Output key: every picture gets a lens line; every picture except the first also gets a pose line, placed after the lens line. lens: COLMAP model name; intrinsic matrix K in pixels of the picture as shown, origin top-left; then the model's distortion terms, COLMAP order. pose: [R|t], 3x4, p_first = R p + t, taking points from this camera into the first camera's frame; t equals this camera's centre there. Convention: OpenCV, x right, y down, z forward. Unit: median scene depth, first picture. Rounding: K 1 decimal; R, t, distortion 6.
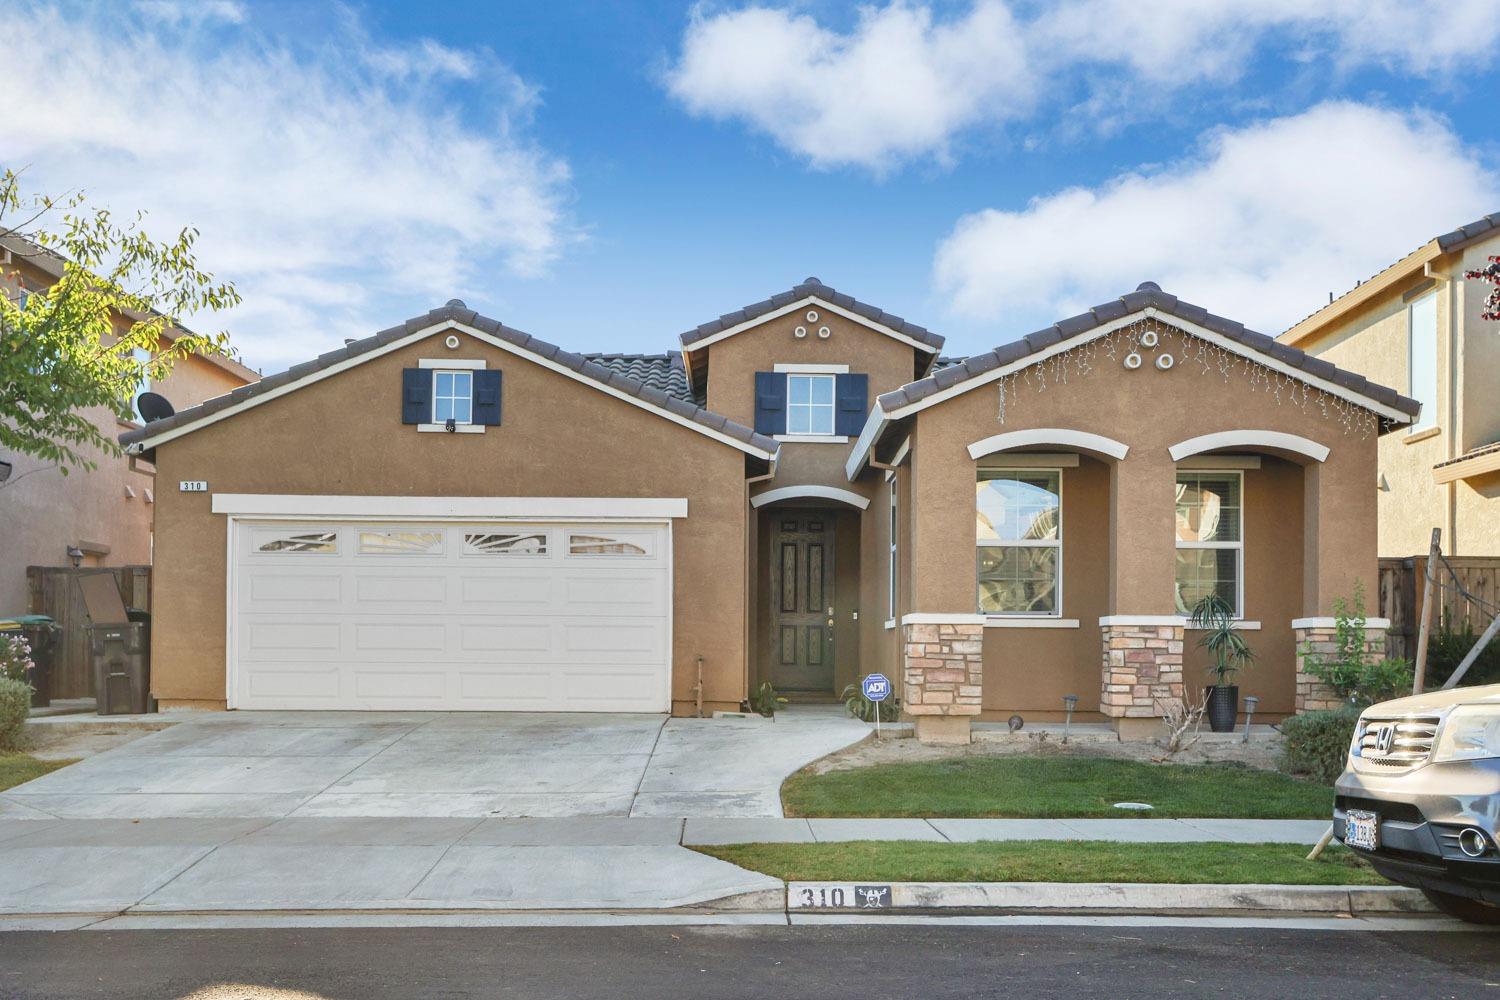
lens RADIAL K [[1576.6, 0, 695.7], [0, 1576.6, 581.2], [0, 0, 1]] dist [0.060431, 0.007954]
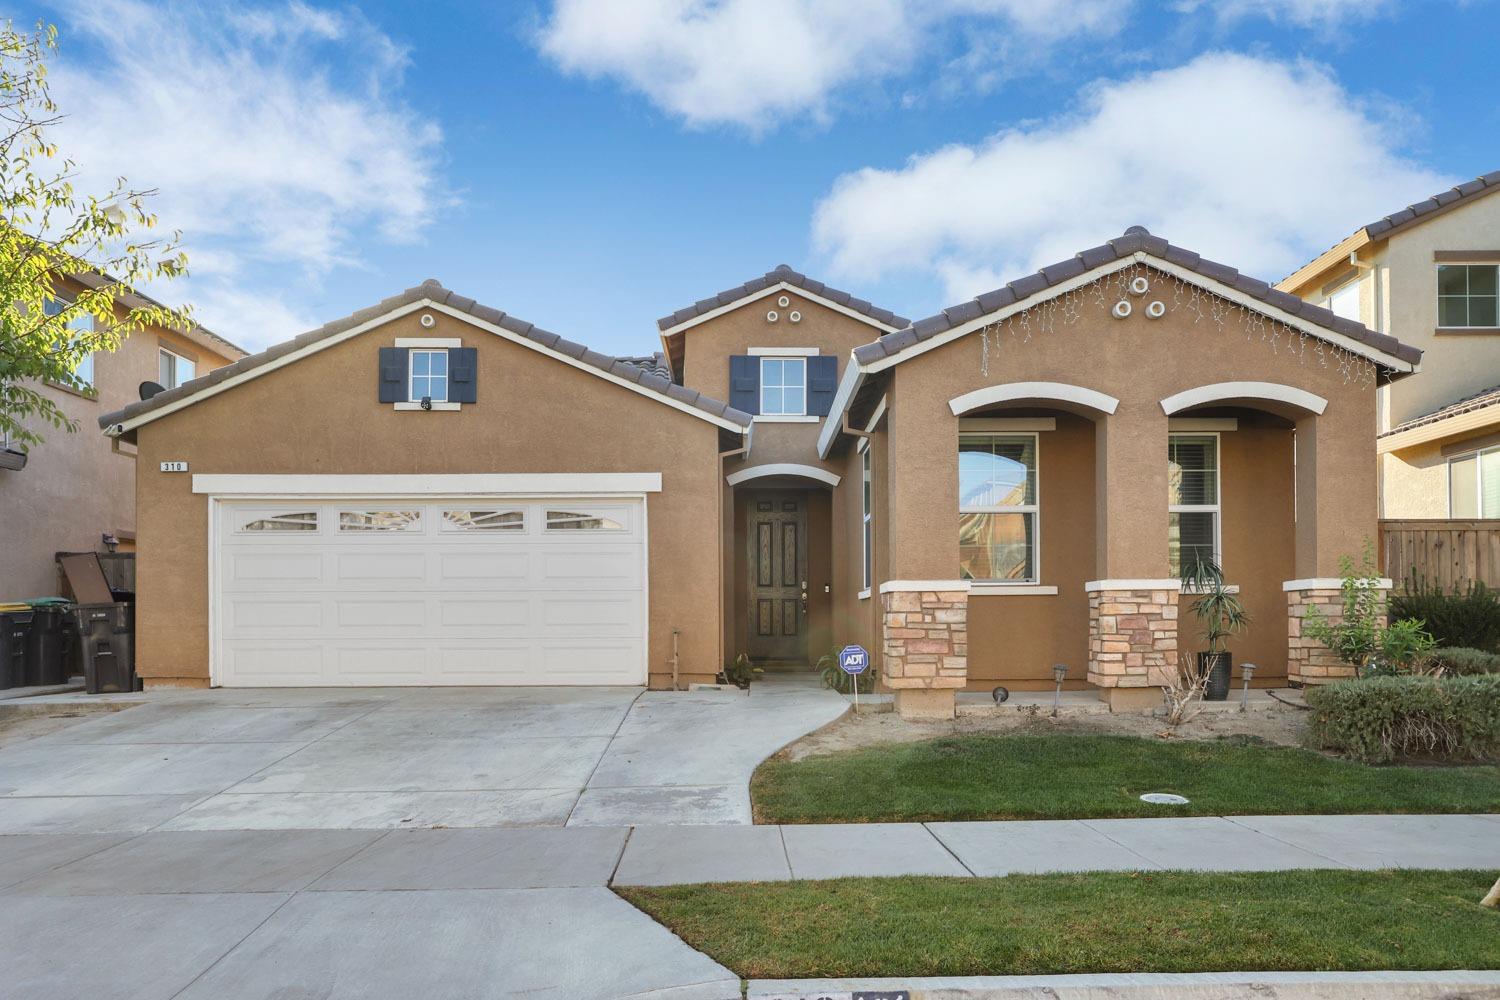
lens RADIAL K [[1162.3, 0, 721.2], [0, 1162.3, 593.2], [0, 0, 1]] dist [-0.002613, 0.003702]
pose [[0.999799, -0.013117, 0.015183, 0.023326], [0.012832, 0.999743, 0.018708, 0.012813], [-0.015425, -0.018509, 0.999710, 0.289923]]
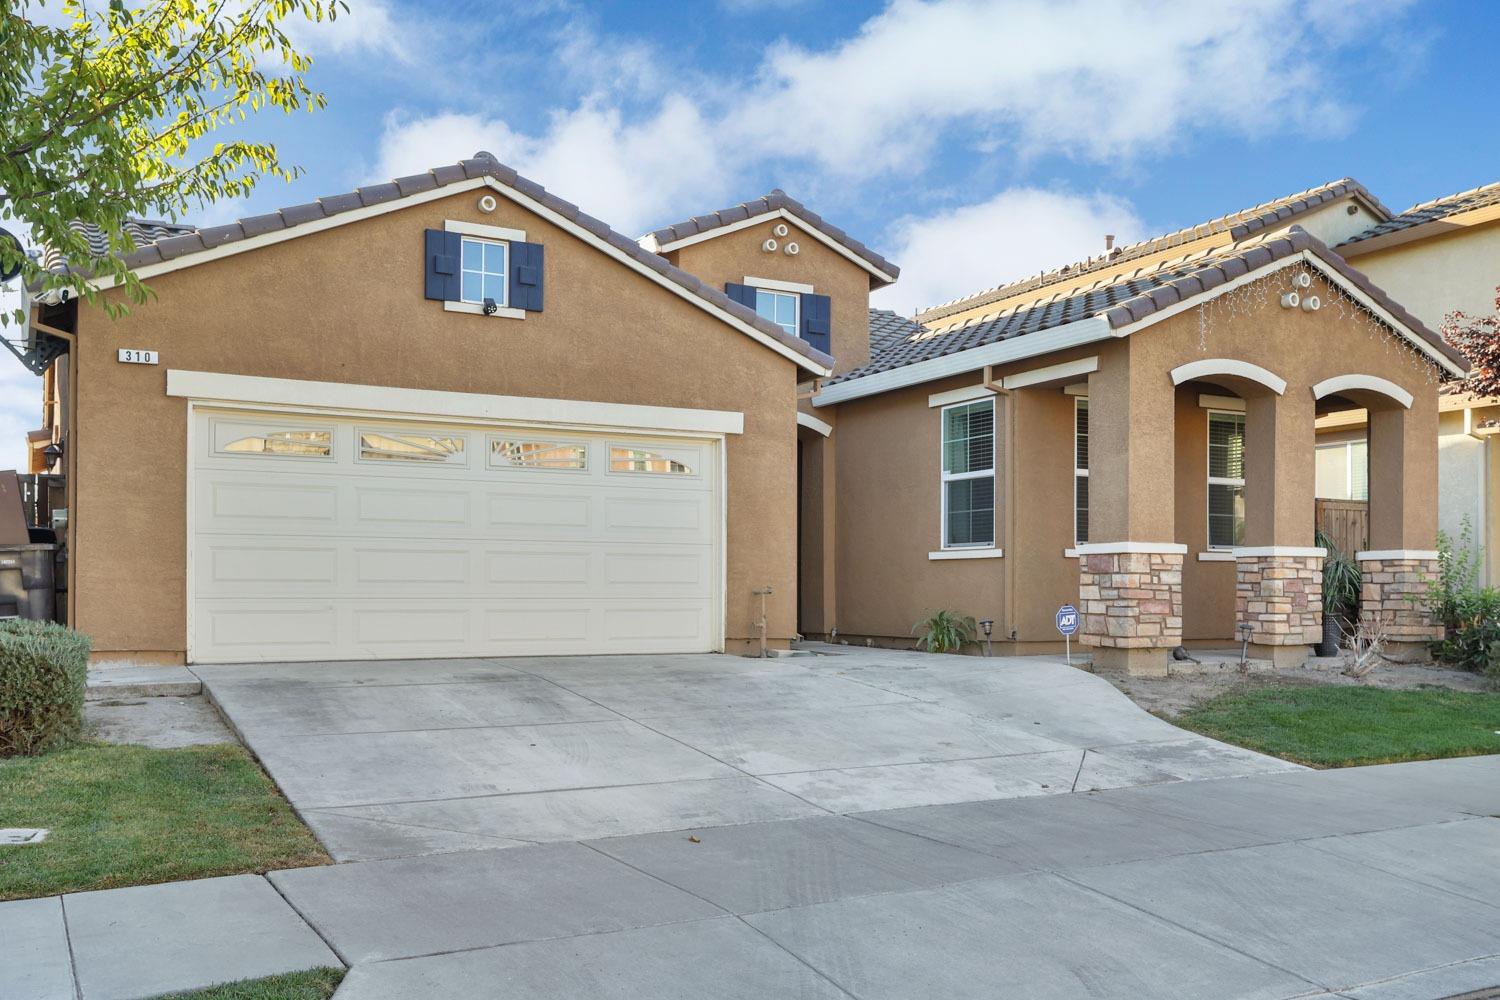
lens RADIAL K [[1389.4, 0, 748.7], [0, 1389.4, 550.2], [0, 0, 1]] dist [0.014205, 0.016259]
pose [[0.872588, 0.009764, 0.488360, -0.441575], [-0.018438, 0.999746, 0.012956, 0.017404], [-0.488109, -0.020310, 0.872546, 0.352091]]
